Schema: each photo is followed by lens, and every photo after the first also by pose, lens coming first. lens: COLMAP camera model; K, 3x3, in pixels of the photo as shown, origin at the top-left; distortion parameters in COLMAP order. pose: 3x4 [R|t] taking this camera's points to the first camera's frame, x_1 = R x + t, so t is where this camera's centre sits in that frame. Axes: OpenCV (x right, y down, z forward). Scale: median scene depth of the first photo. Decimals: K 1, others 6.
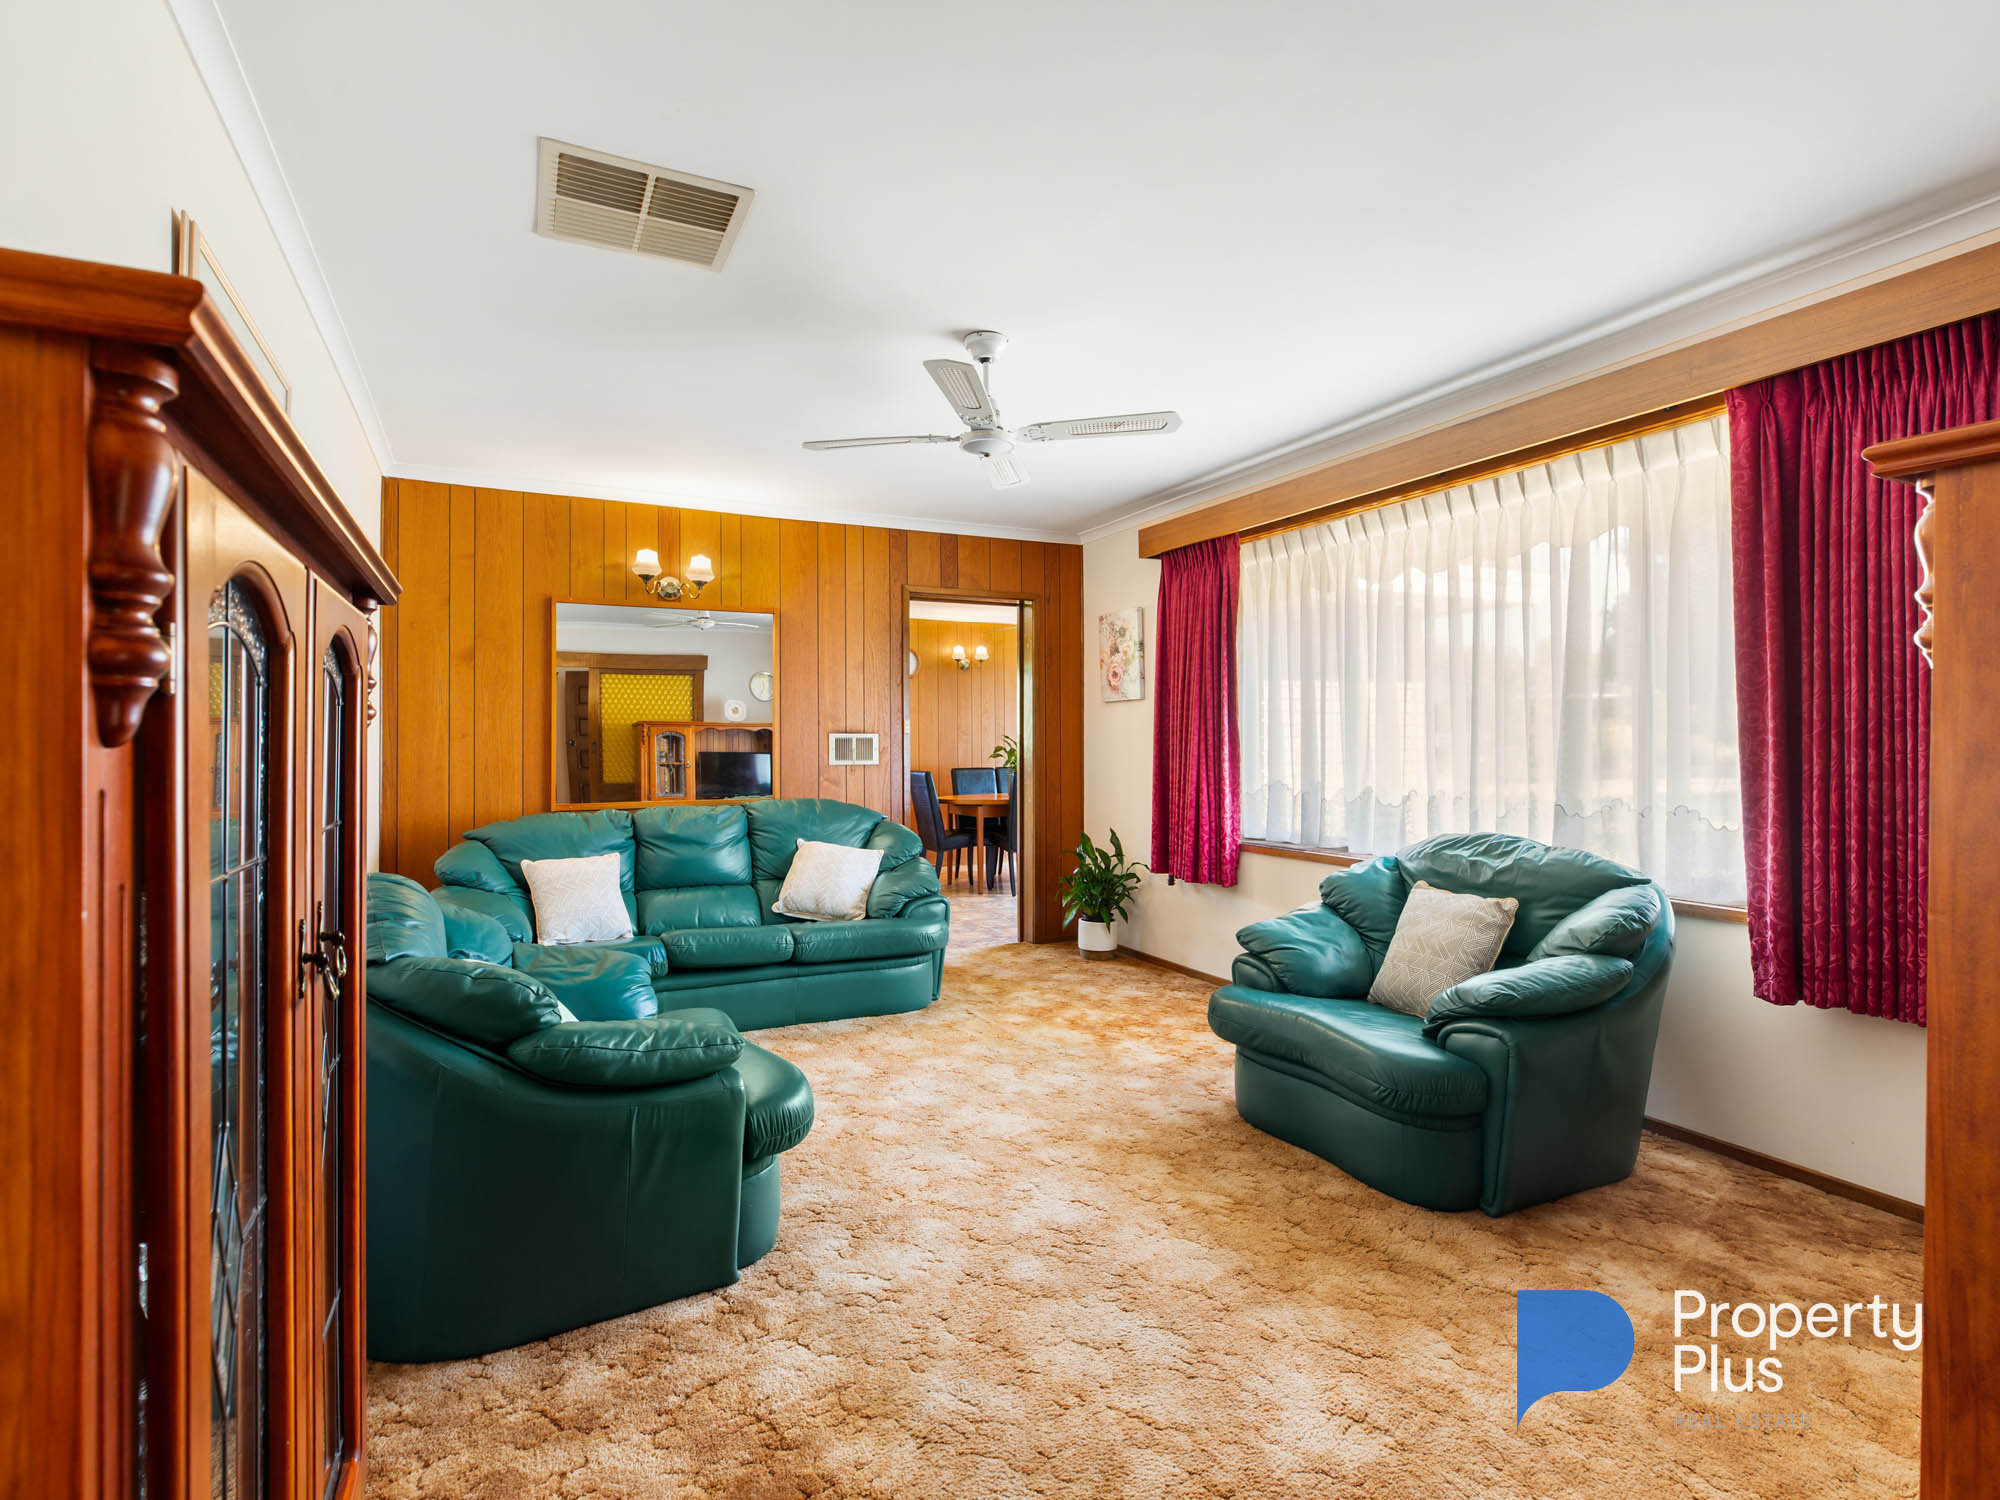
lens RADIAL K [[1032.9, 0, 1005.5], [0, 1032.9, 745.2], [0, 0, 1]] dist [0.002171, 0.000101]
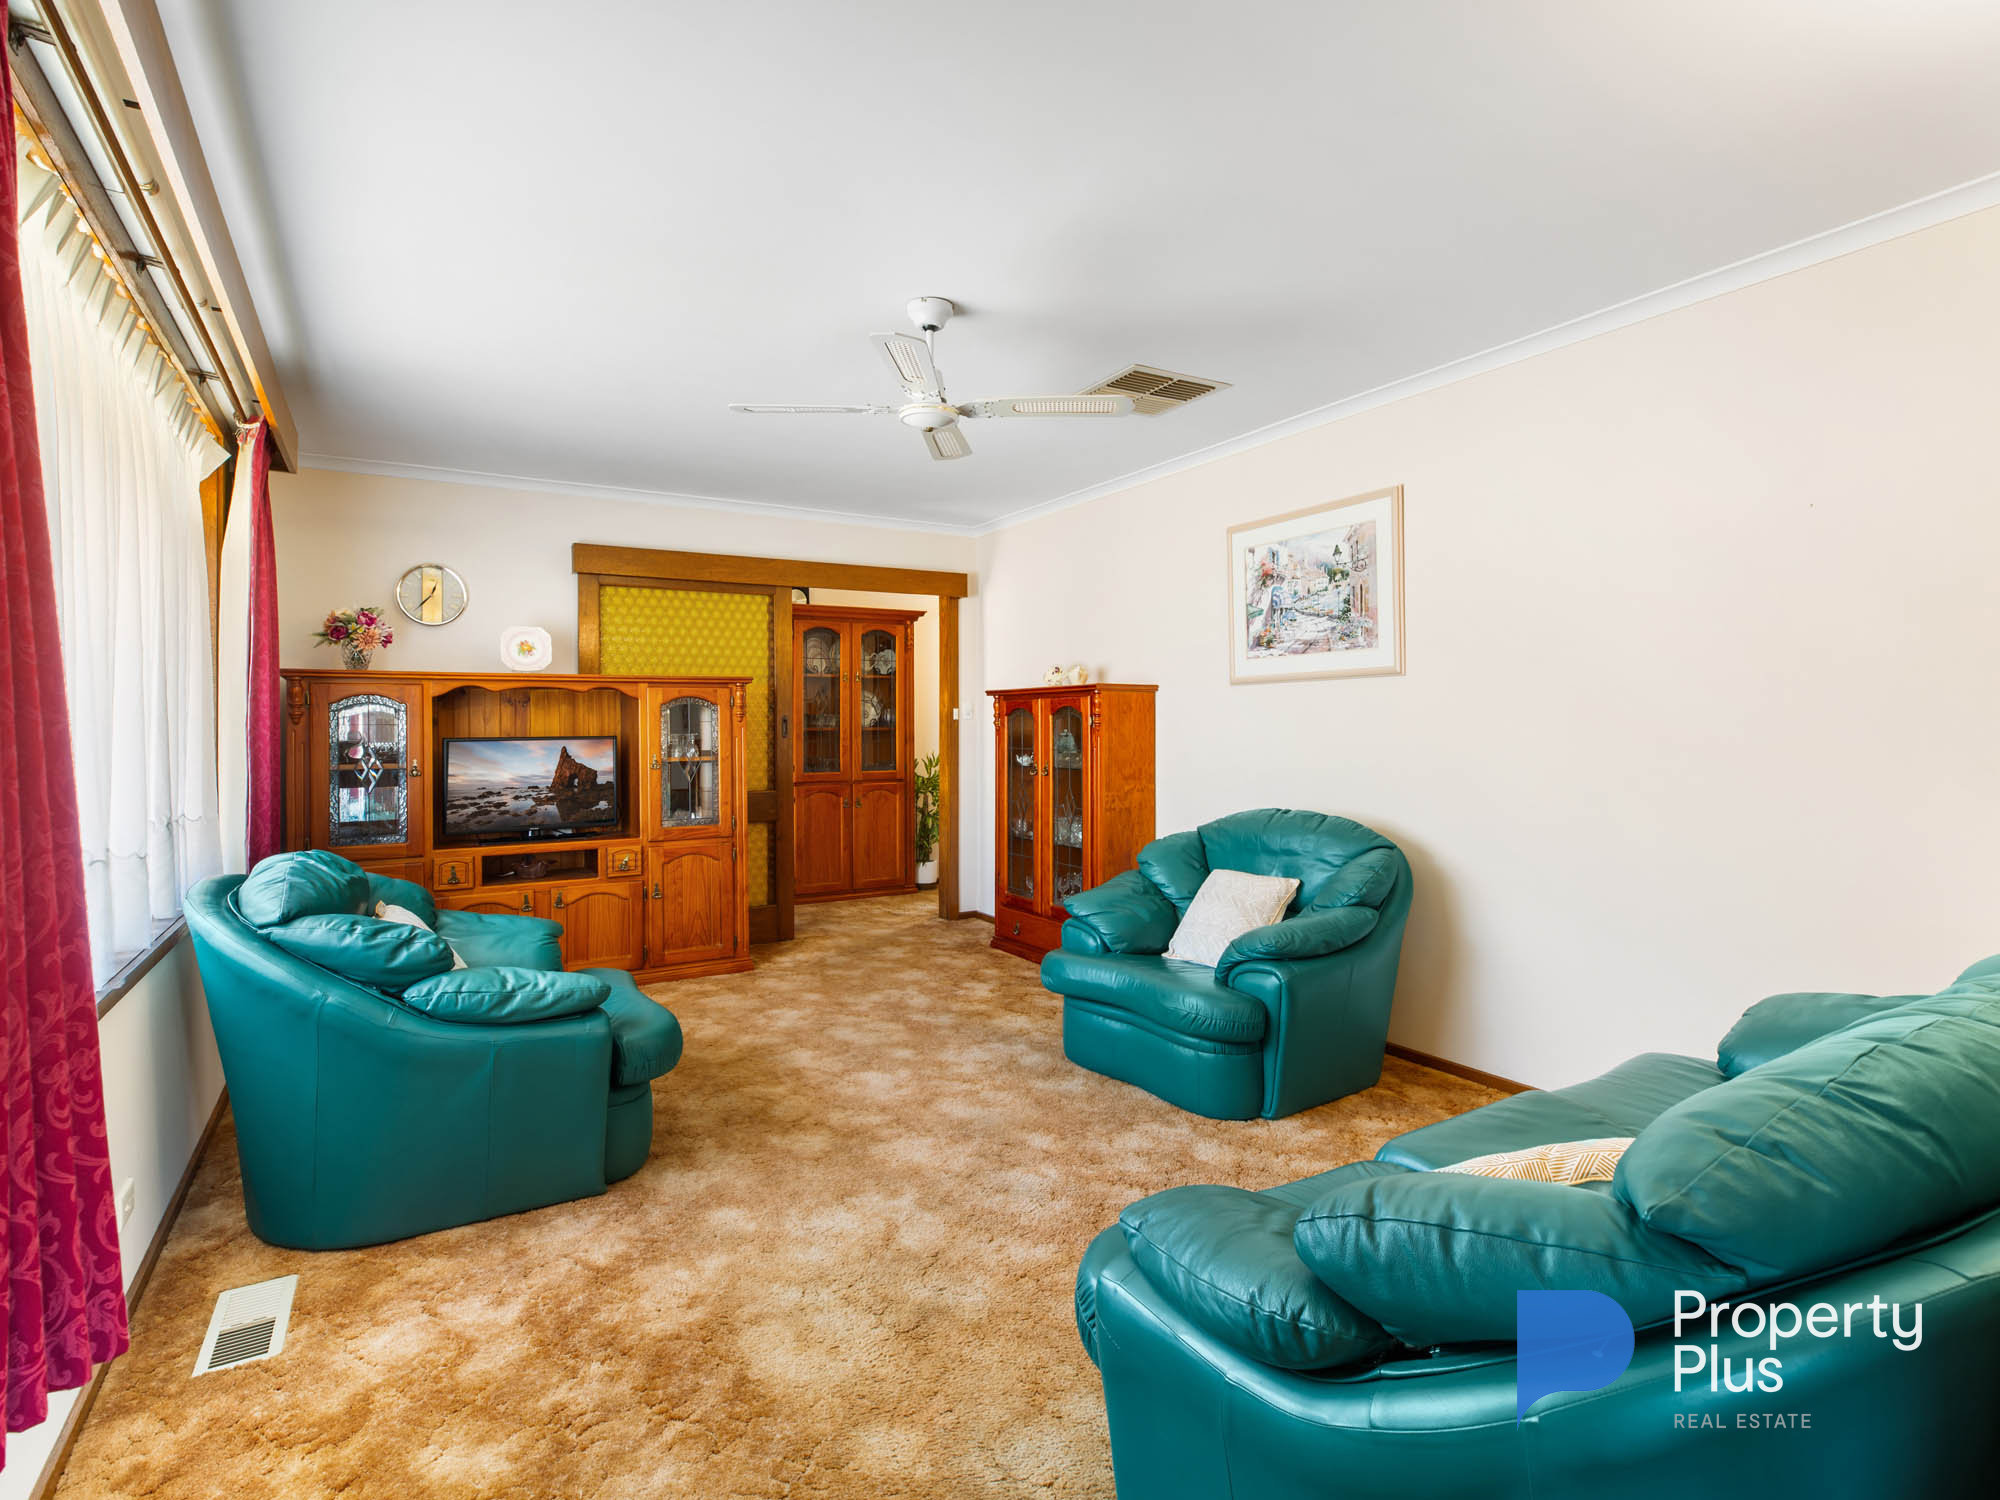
lens RADIAL K [[1032.9, 0, 1001.3], [0, 1032.9, 739.0], [0, 0, 1]] dist [0.002171, 0.000101]
pose [[-0.997028, 0.002592, -0.076998, -0.008610], [0.001579, 0.999911, 0.013219, -0.013246], [0.077026, 0.013058, -0.996944, 2.160343]]
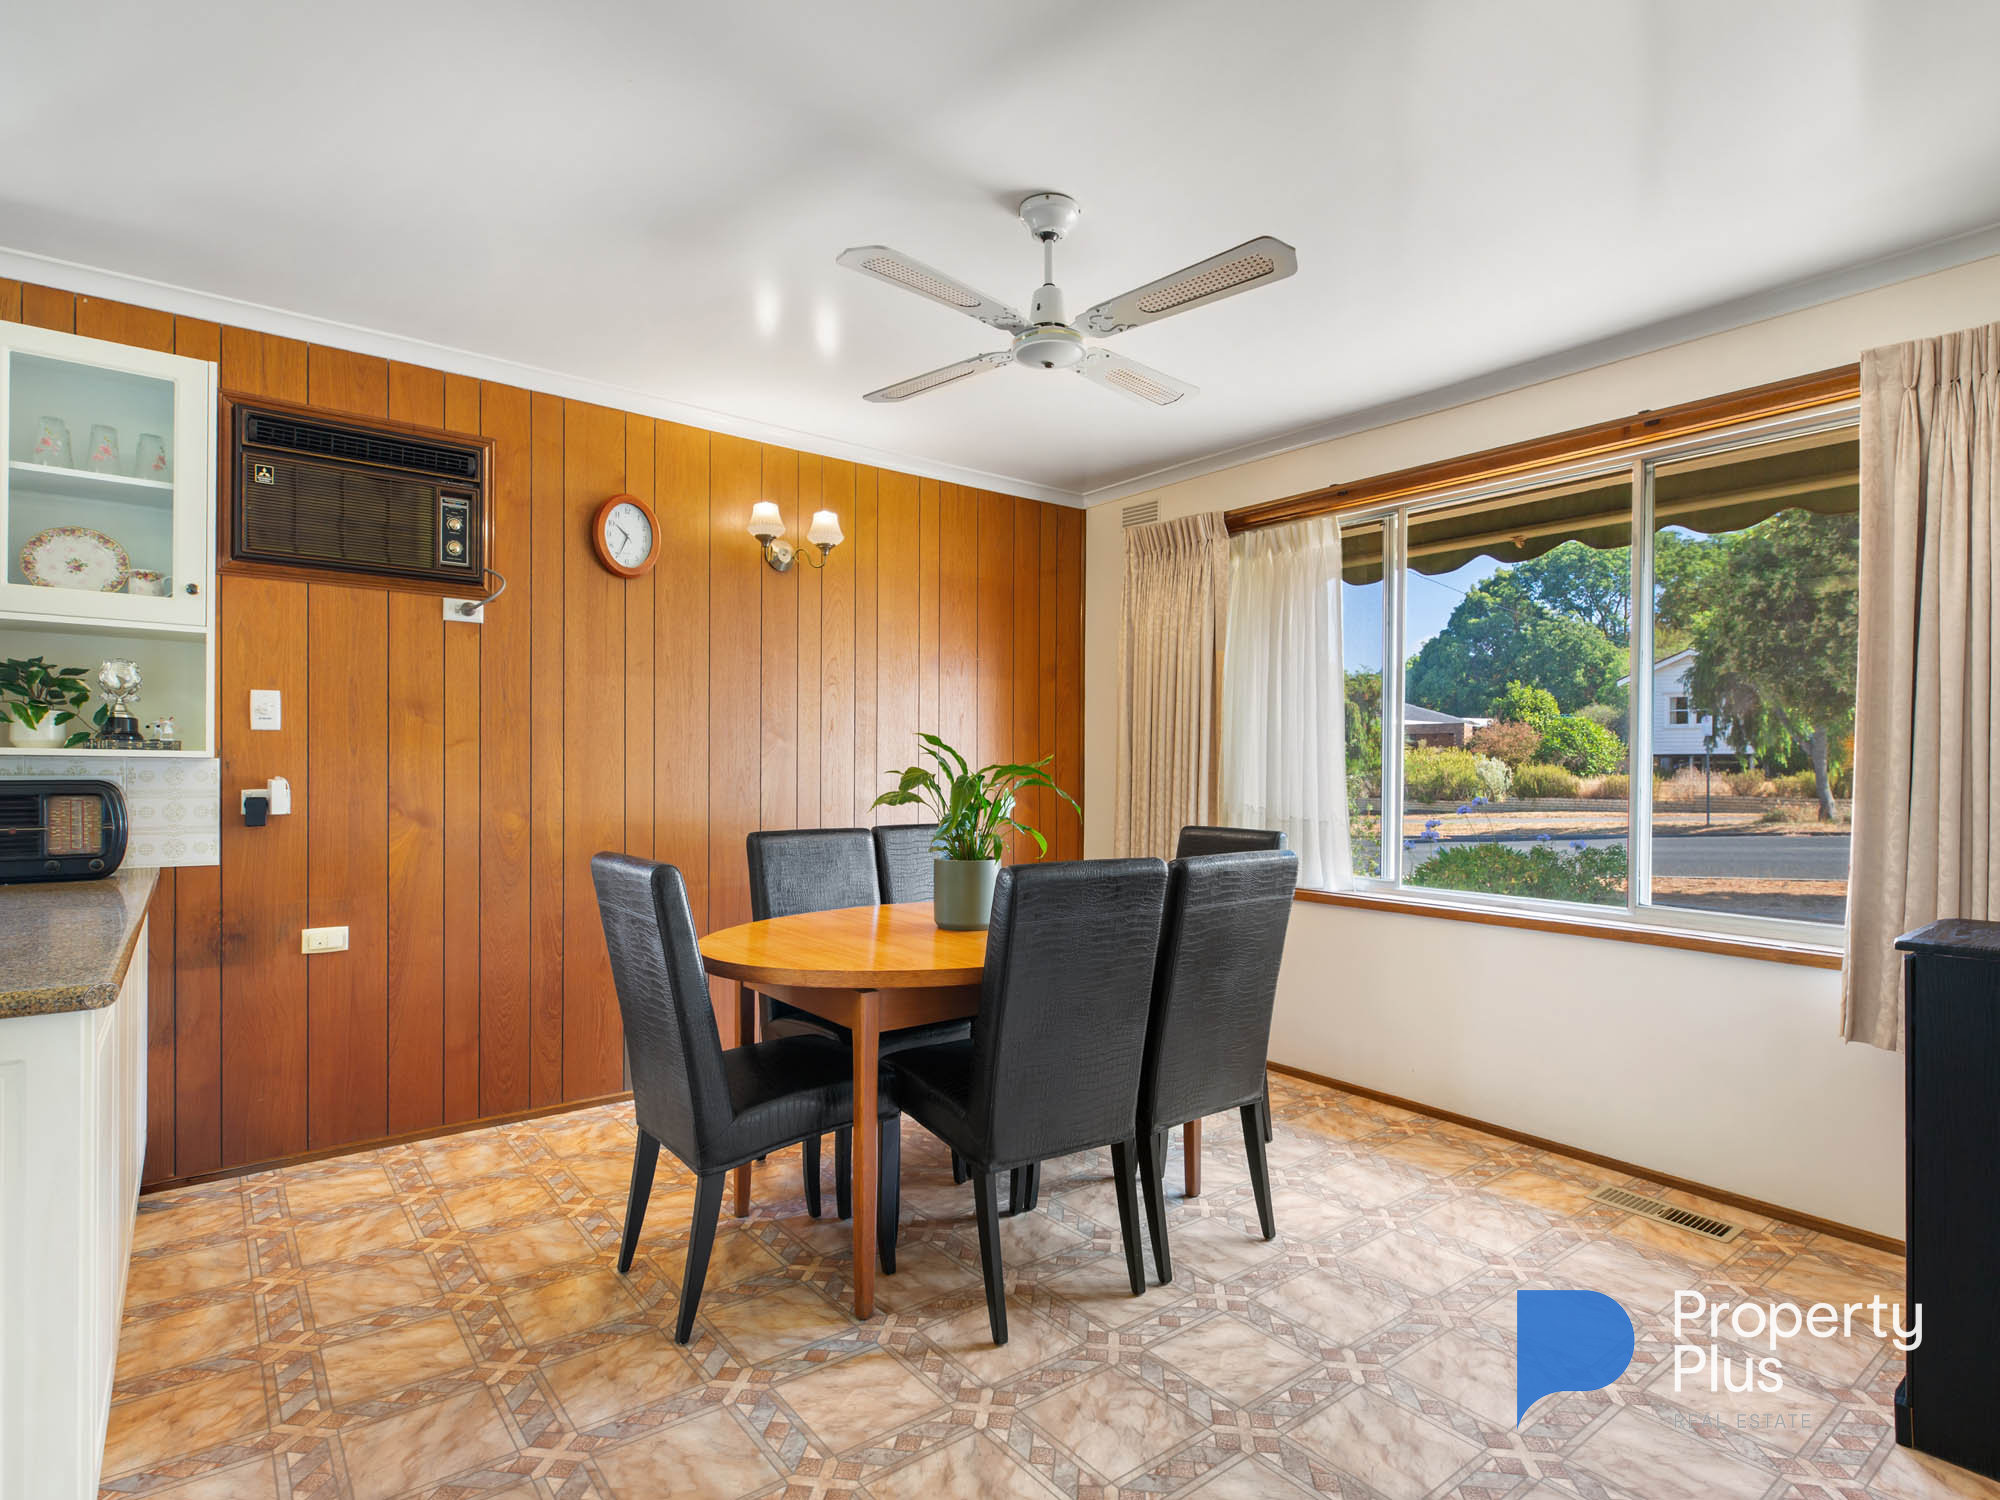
lens RADIAL K [[1032.9, 0, 1002.9], [0, 1032.9, 759.6], [0, 0, 1]] dist [0.002171, 0.000101]
pose [[0.978794, 0.010730, 0.204568, -0.038568], [-0.010536, 0.999942, -0.002037, -0.001132], [-0.204578, -0.000161, 0.978850, 0.629413]]
